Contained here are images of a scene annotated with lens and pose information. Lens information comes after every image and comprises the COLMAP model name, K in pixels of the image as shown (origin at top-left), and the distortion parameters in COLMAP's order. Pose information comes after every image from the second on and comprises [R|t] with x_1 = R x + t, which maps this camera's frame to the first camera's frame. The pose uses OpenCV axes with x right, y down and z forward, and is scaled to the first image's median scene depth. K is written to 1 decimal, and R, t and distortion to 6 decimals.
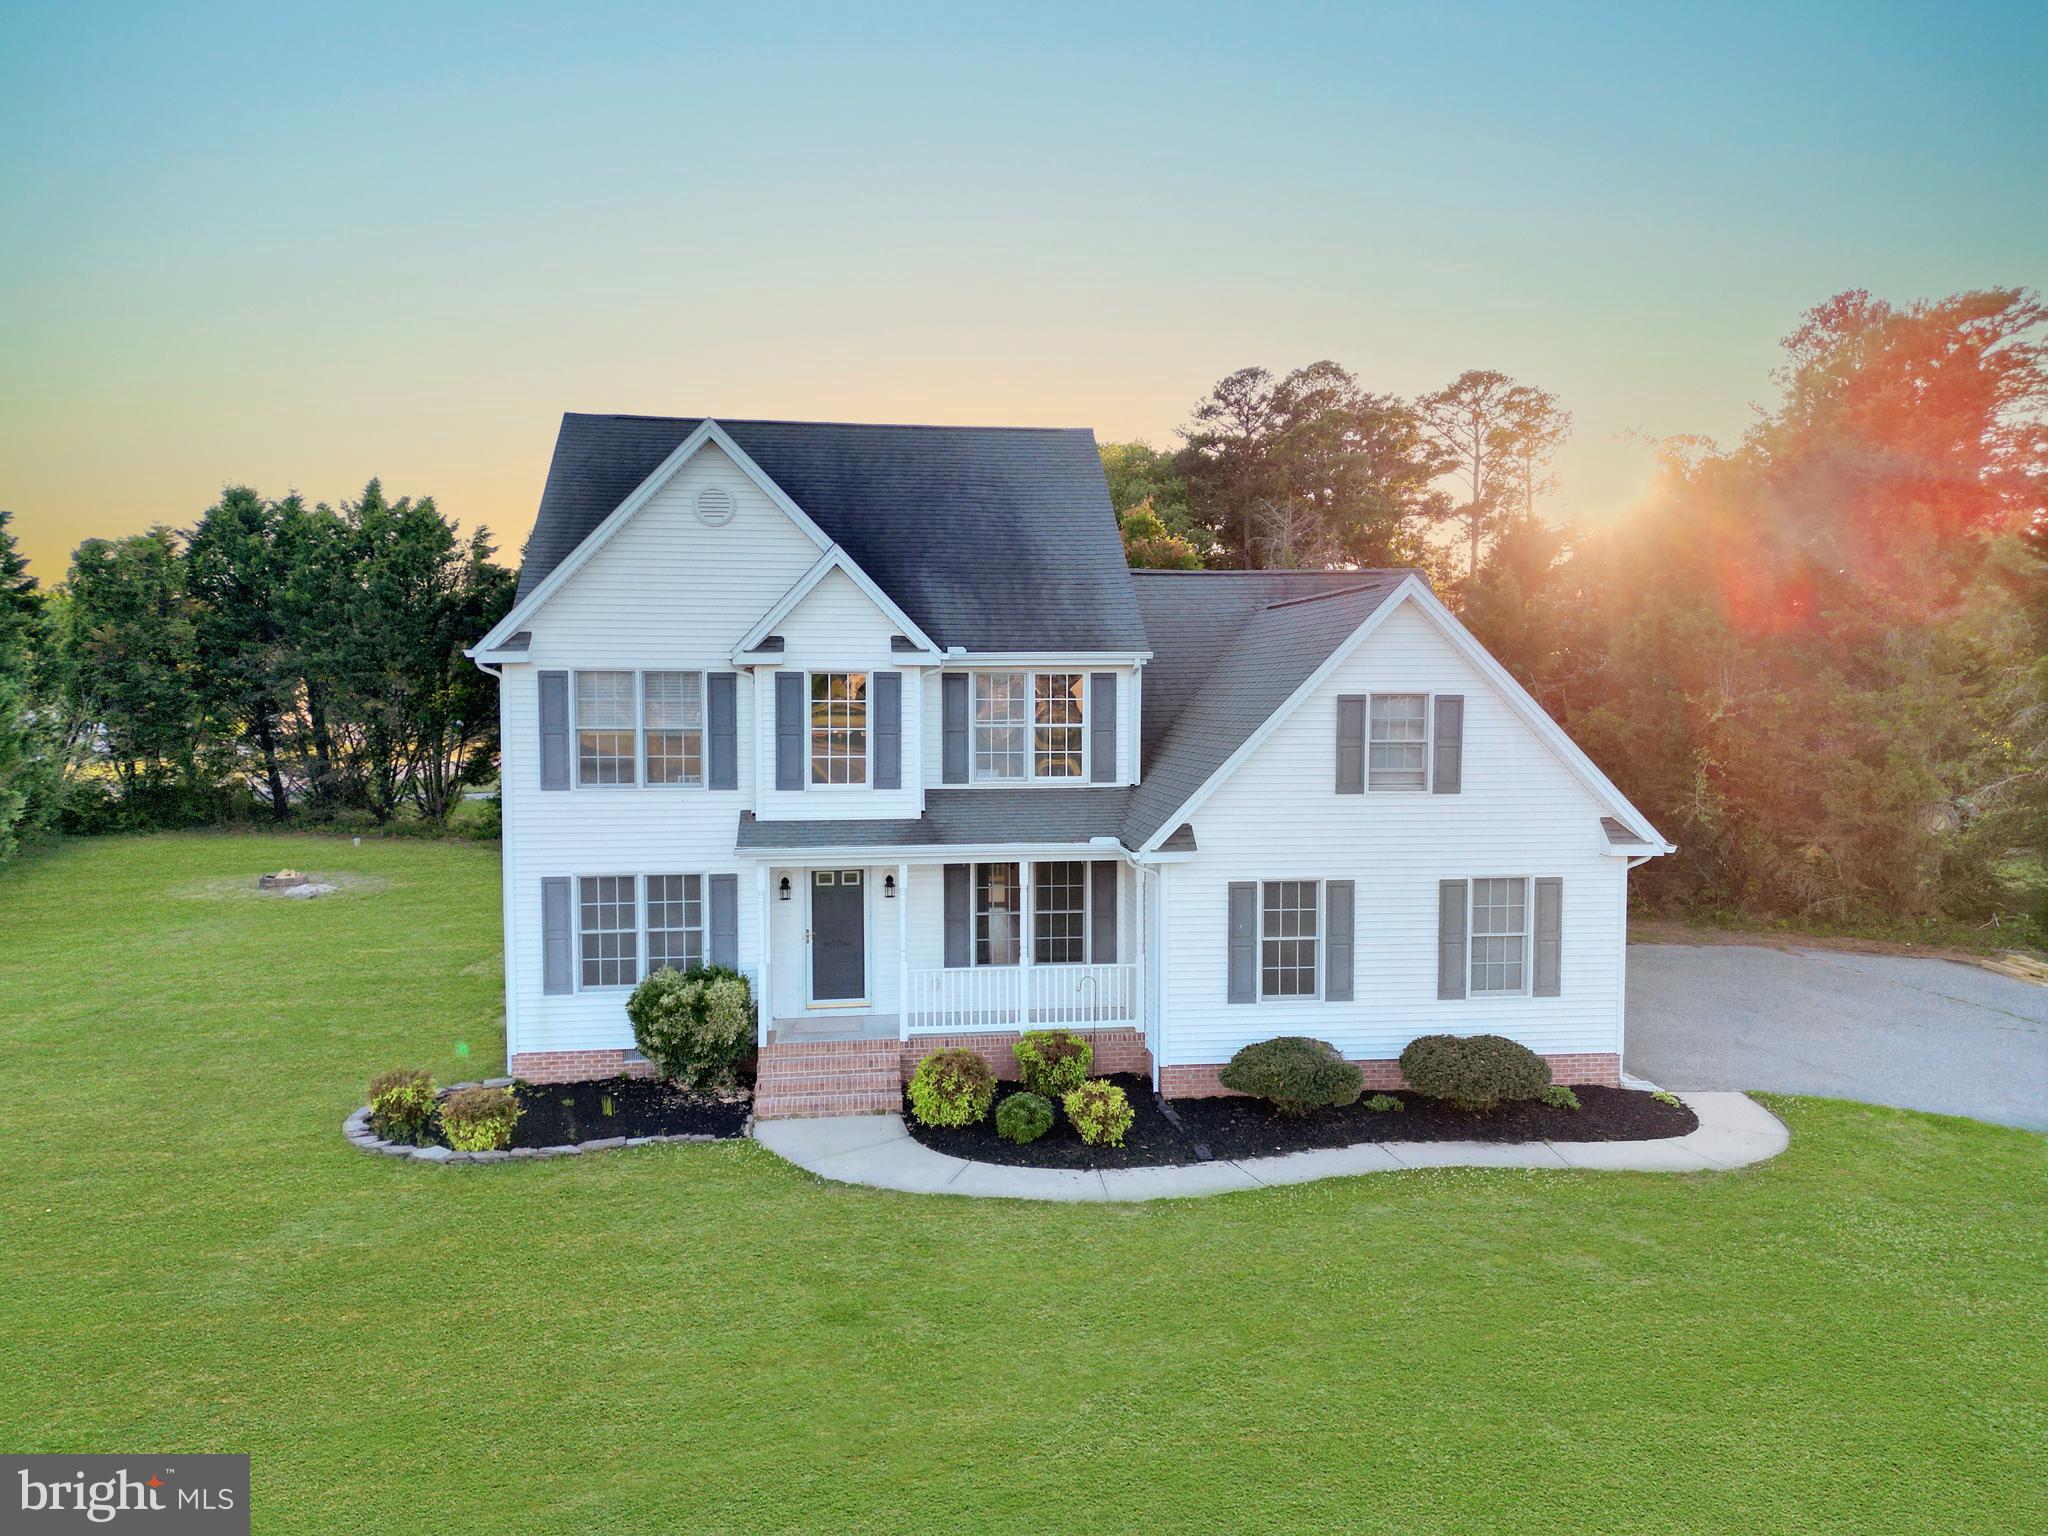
lens RADIAL K [[1411.4, 0, 1024.0], [0, 1411.4, 768.0], [0, 0, 1]] dist [0.103926, -0.106855]
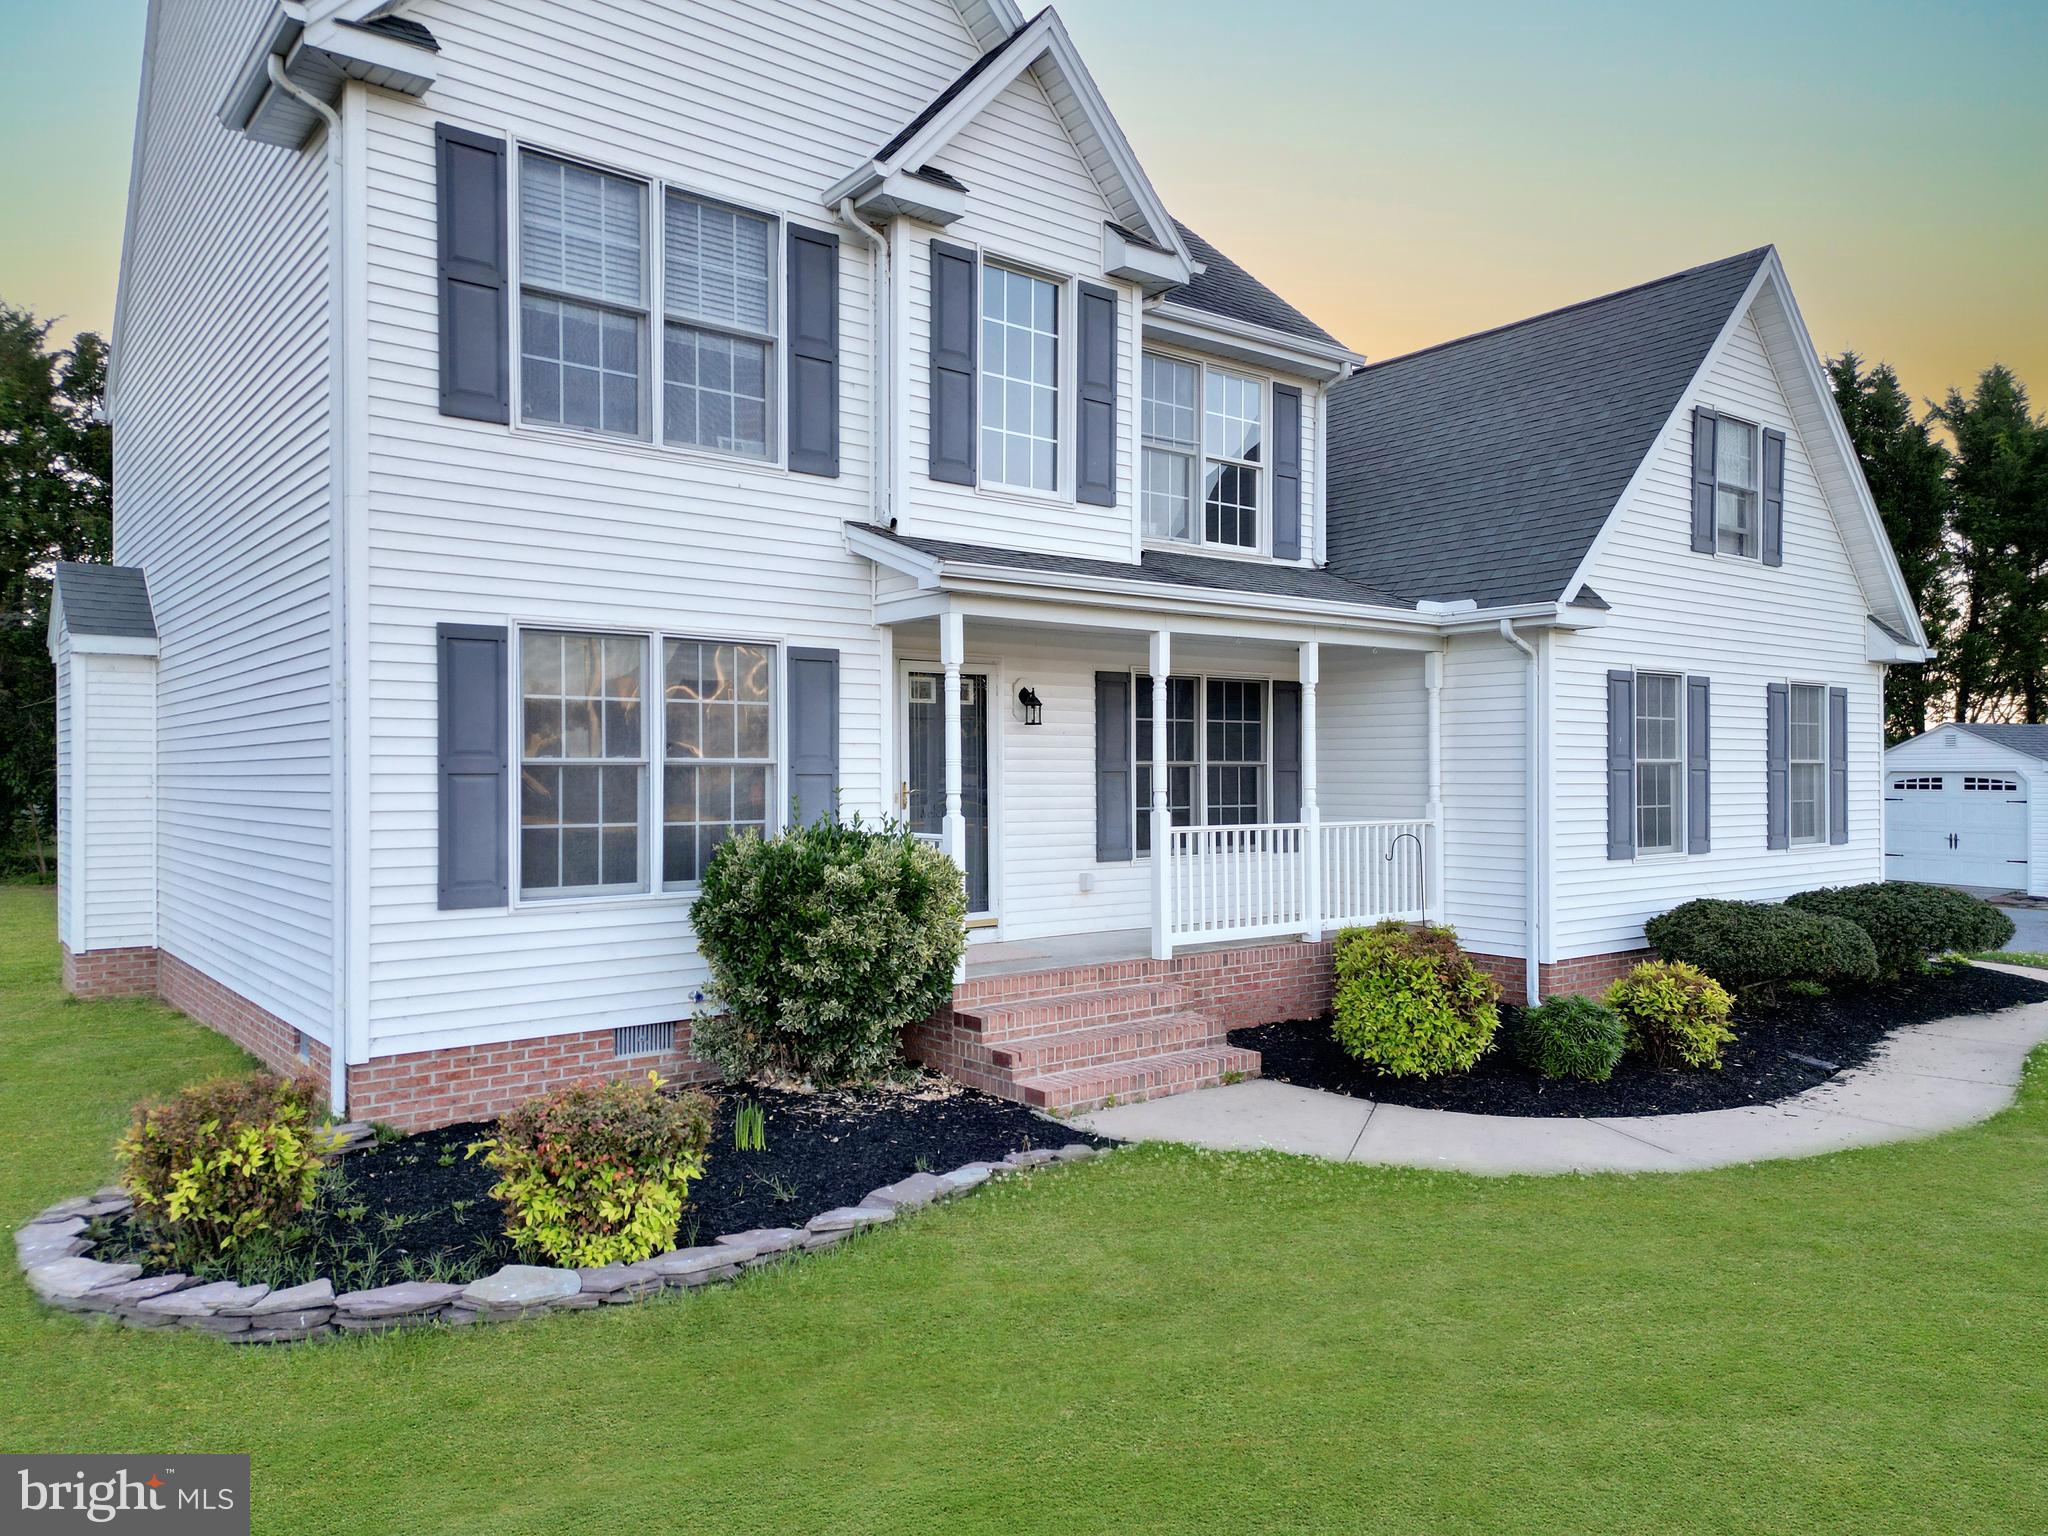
lens RADIAL K [[1411.4, 0, 1024.0], [0, 1411.4, 768.0], [0, 0, 1]] dist [0.103926, -0.106855]
pose [[0.857731, -0.000182, 0.514099, -0.404920], [0.035150, 0.997681, -0.058291, 0.148464], [-0.512896, 0.068069, 0.855748, 0.558274]]
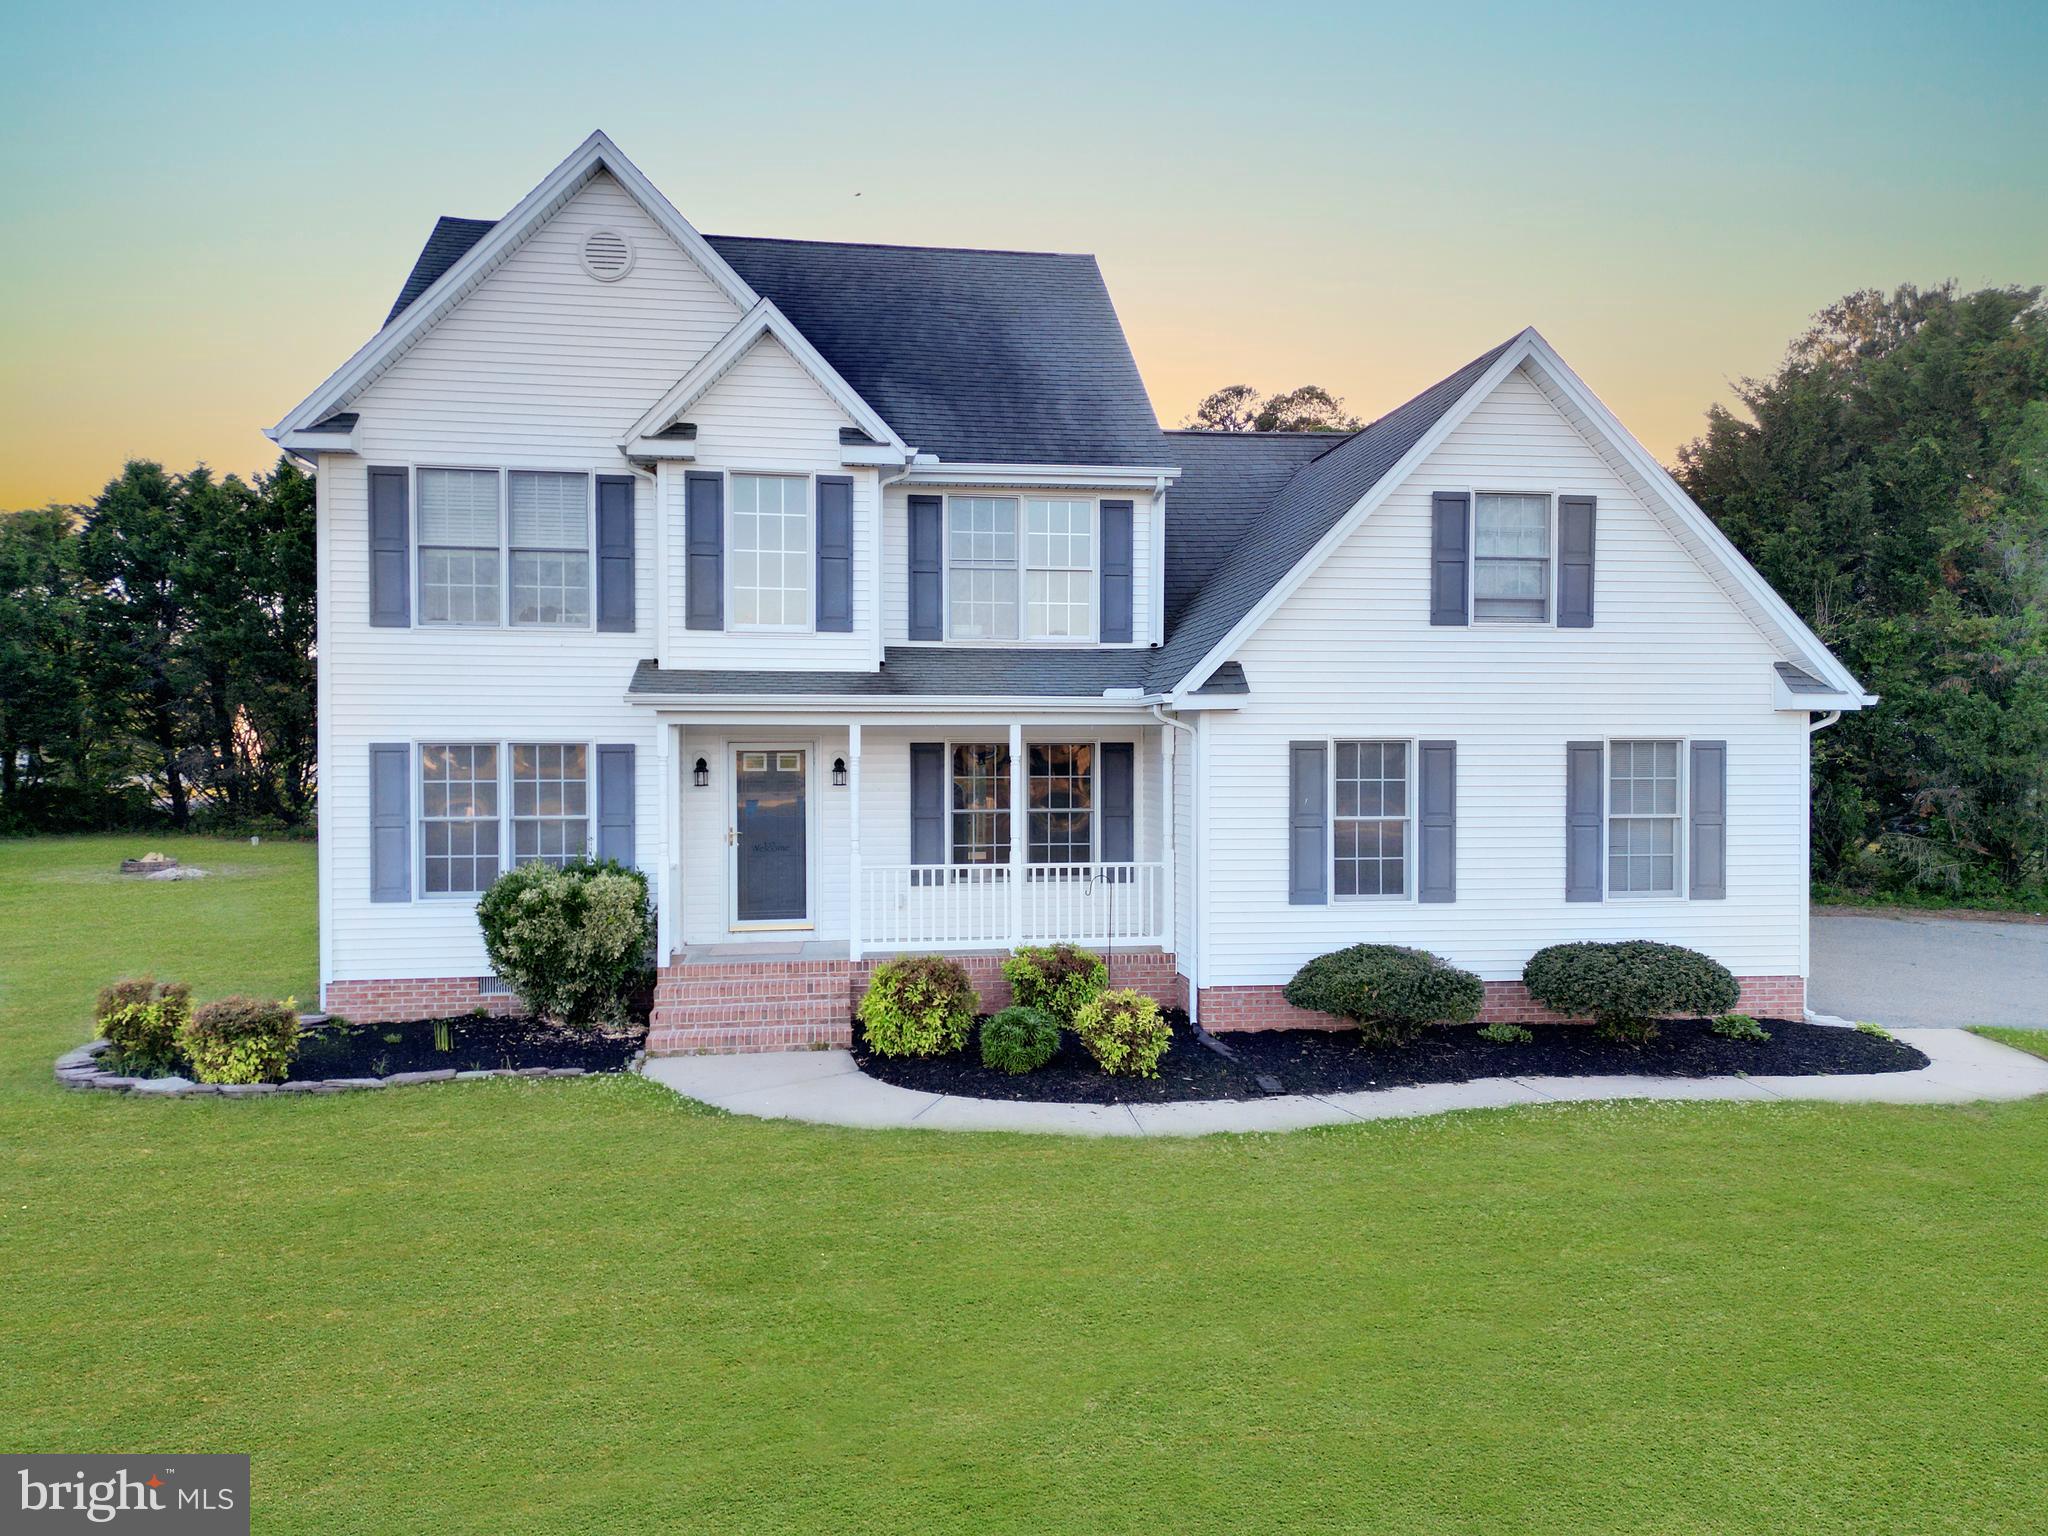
lens RADIAL K [[1411.4, 0, 1024.0], [0, 1411.4, 768.0], [0, 0, 1]] dist [0.103926, -0.106855]
pose [[0.999855, -0.000765, 0.017011, -0.008294], [0.001598, 0.998795, -0.049053, 0.126550], [-0.016953, 0.049073, 0.998651, 0.244823]]
